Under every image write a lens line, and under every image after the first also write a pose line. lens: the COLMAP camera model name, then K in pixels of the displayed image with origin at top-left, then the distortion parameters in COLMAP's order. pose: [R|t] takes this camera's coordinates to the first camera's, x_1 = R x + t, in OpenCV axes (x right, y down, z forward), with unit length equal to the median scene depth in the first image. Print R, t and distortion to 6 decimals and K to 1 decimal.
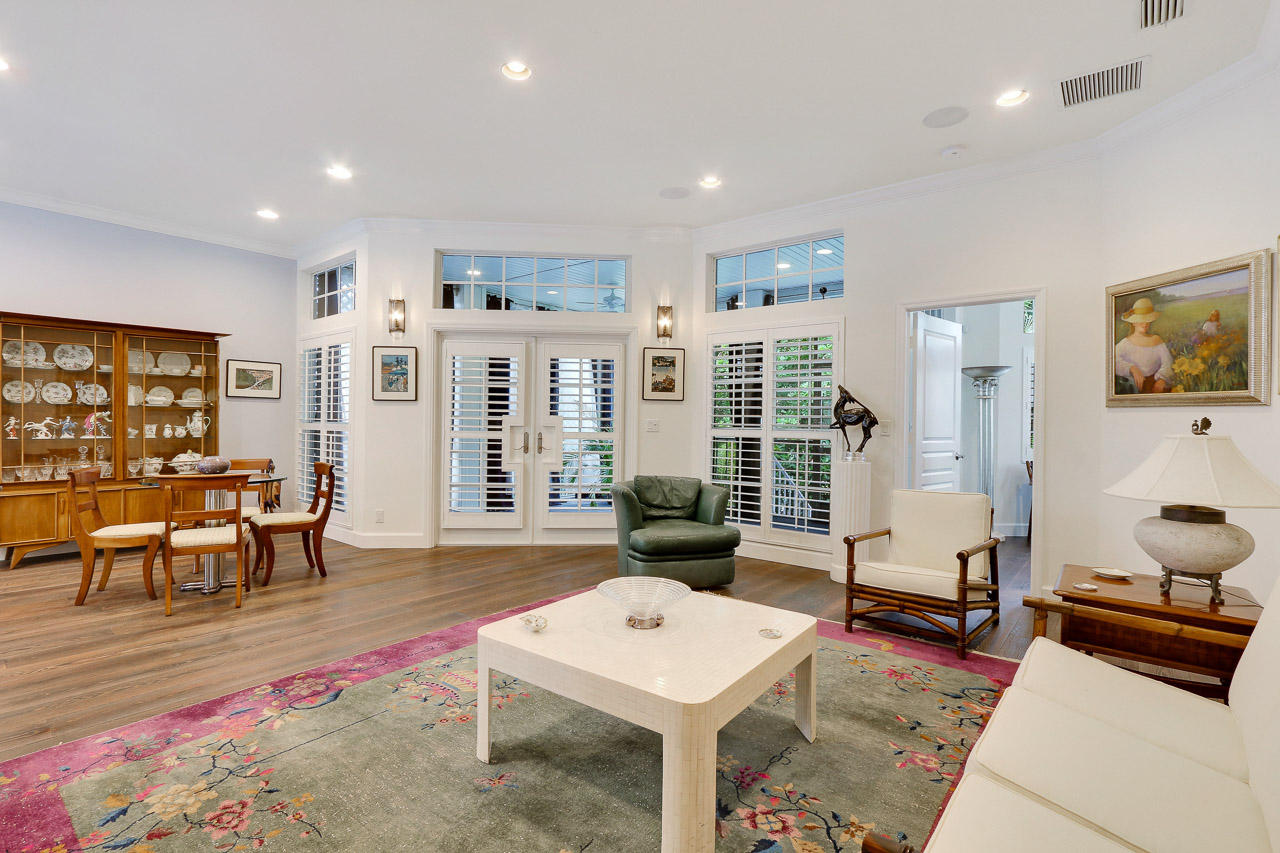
lens RADIAL K [[603.3, 0, 632.0], [0, 603.3, 422.1], [0, 0, 1]] dist [0.003937, 0.000851]
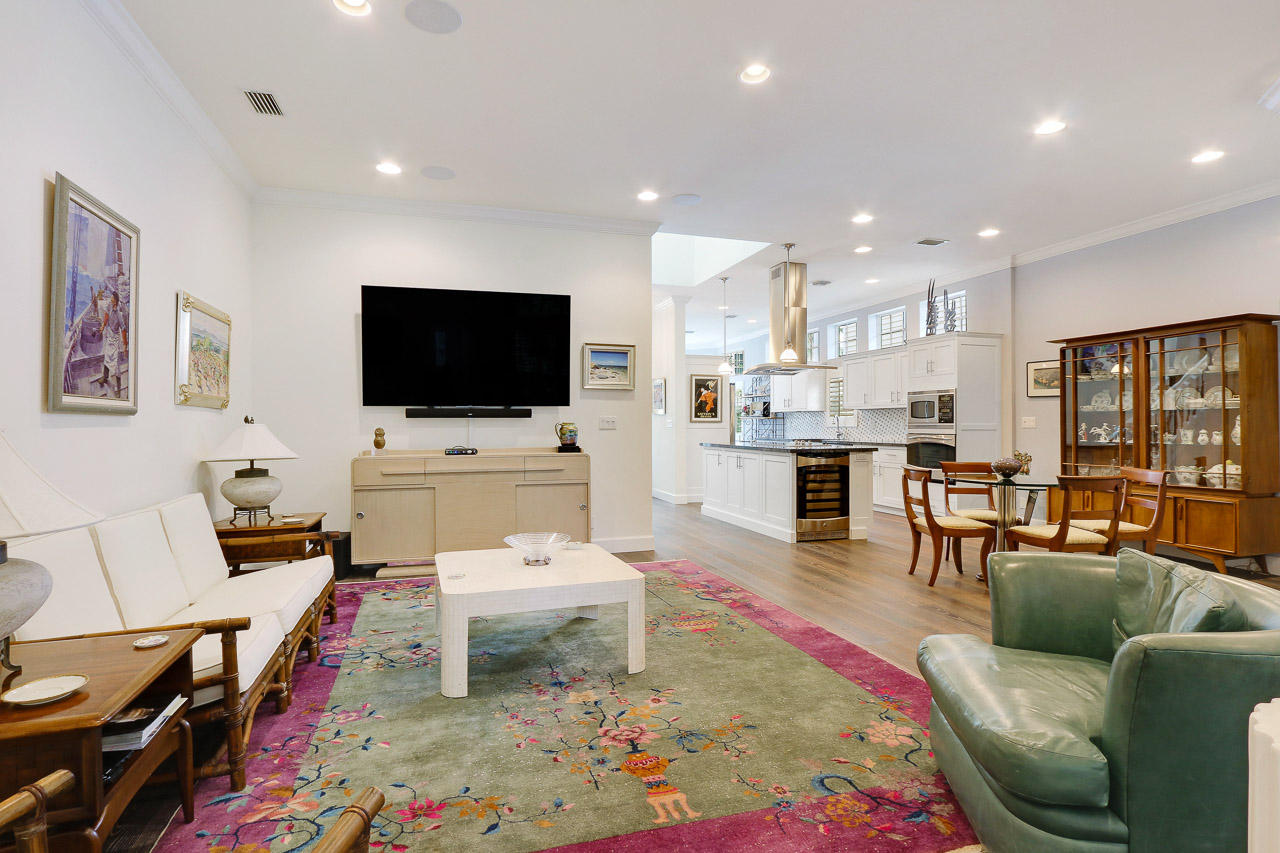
lens RADIAL K [[603.3, 0, 633.5], [0, 603.3, 425.3], [0, 0, 1]] dist [0.003937, 0.000851]
pose [[-0.543245, -0.006963, -0.839545, 0.488646], [-0.001738, 0.999973, -0.007169, 0.005698], [0.839572, -0.002435, -0.543243, 0.877109]]
